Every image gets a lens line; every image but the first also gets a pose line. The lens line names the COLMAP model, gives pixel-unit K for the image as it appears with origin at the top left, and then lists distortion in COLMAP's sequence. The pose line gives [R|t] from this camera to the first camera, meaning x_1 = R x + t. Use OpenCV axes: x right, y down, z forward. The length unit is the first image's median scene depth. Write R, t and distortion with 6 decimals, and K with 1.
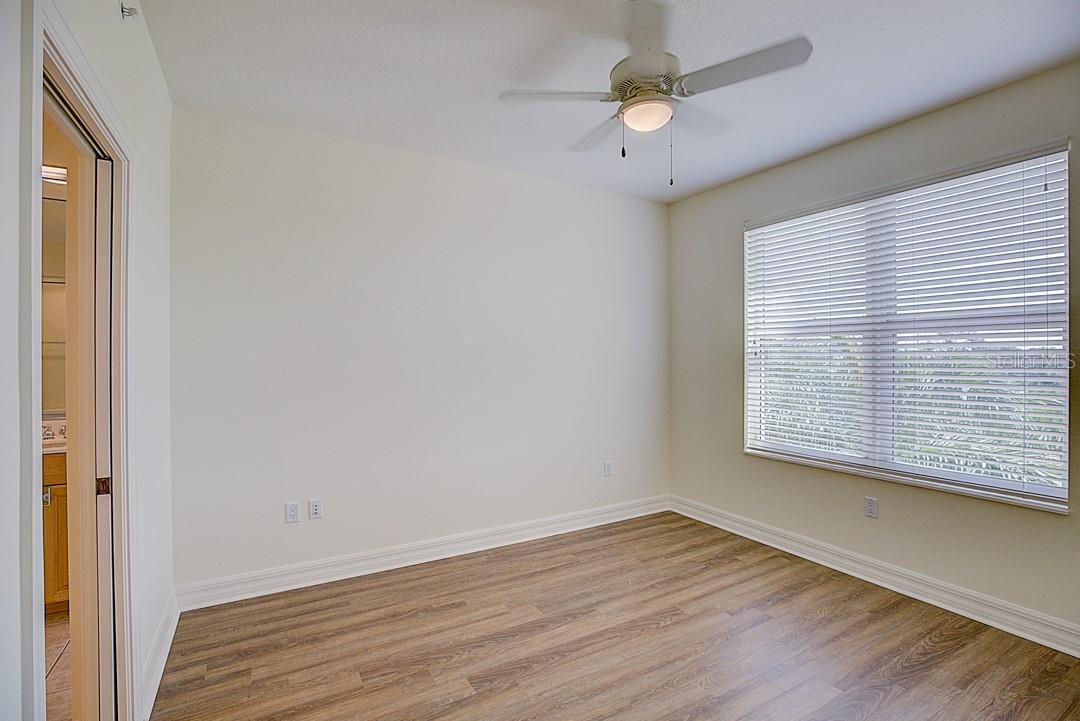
lens RADIAL K [[495.9, 0, 538.3], [0, 495.9, 356.8], [0, 0, 1]] dist [-0.032425, 0.000576]
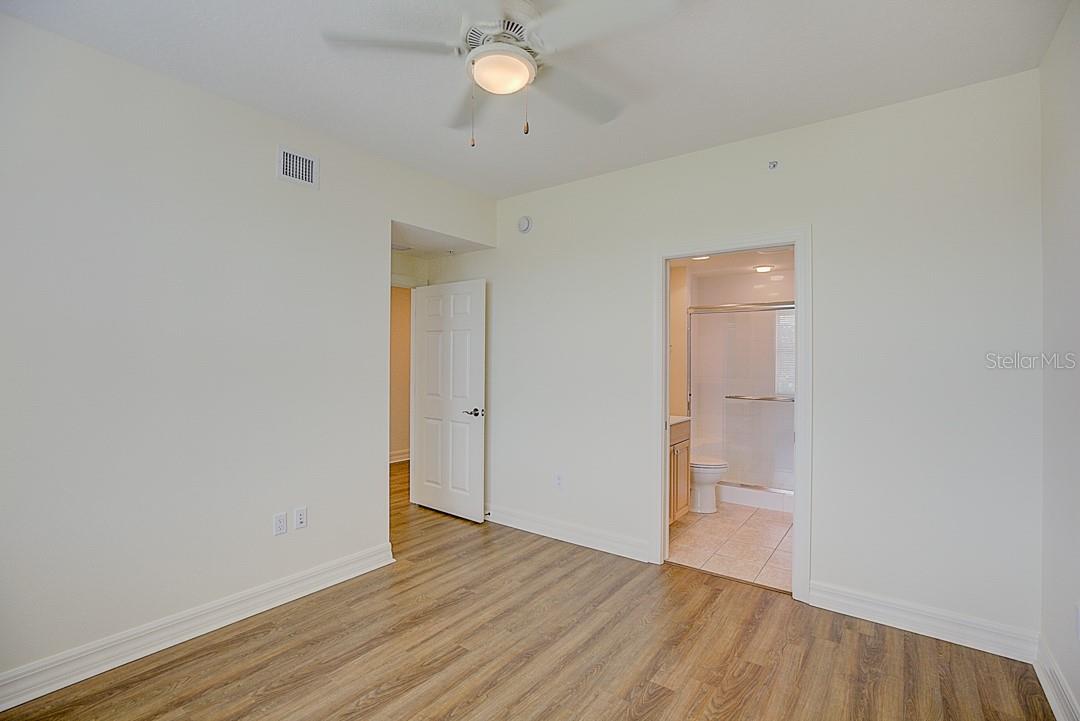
lens RADIAL K [[495.9, 0, 538.3], [0, 495.9, 356.8], [0, 0, 1]] dist [-0.032425, 0.000576]
pose [[-0.921674, -0.005020, -0.387934, 0.476832], [-0.005685, 0.999984, 0.000566, -0.008902], [0.387924, 0.002727, -0.921687, 1.760486]]
